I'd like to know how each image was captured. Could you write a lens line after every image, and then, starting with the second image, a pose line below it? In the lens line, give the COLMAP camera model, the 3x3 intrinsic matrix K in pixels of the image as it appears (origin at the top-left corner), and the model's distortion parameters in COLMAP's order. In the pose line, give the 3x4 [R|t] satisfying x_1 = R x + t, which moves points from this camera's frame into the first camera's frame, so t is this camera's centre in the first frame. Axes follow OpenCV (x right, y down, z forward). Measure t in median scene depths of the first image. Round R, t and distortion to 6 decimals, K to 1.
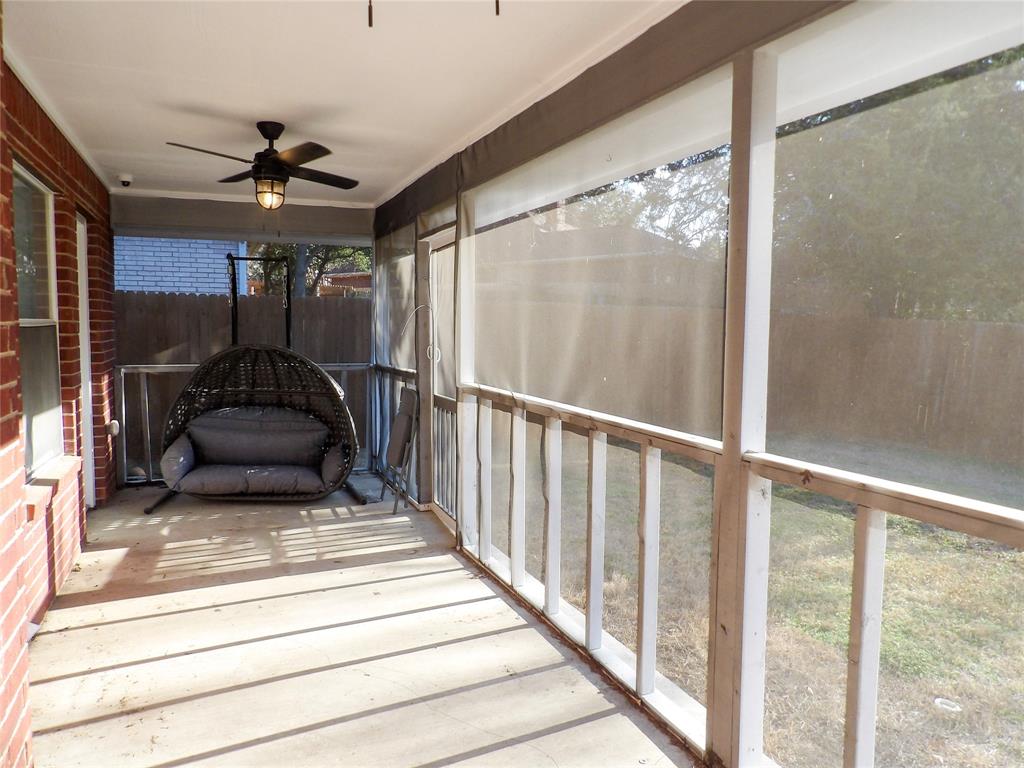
lens RADIAL K [[745.5, 0, 517.4], [0, 745.5, 385.1], [0, 0, 1]] dist [0.004802, 0.001991]
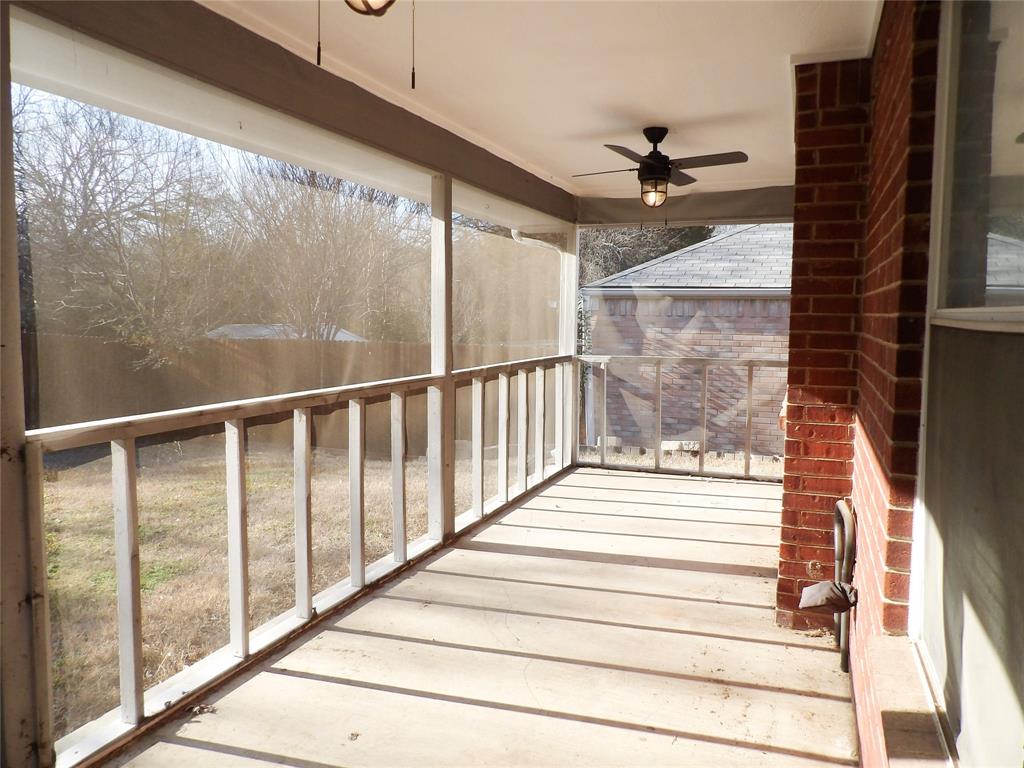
lens RADIAL K [[745.5, 0, 516.0], [0, 745.5, 381.6], [0, 0, 1]] dist [0.004802, 0.001991]
pose [[-0.719469, -0.081053, 0.689779, -0.900447], [0.032200, 0.988206, 0.149706, -0.137053], [-0.693778, 0.129920, -0.708374, 1.697978]]
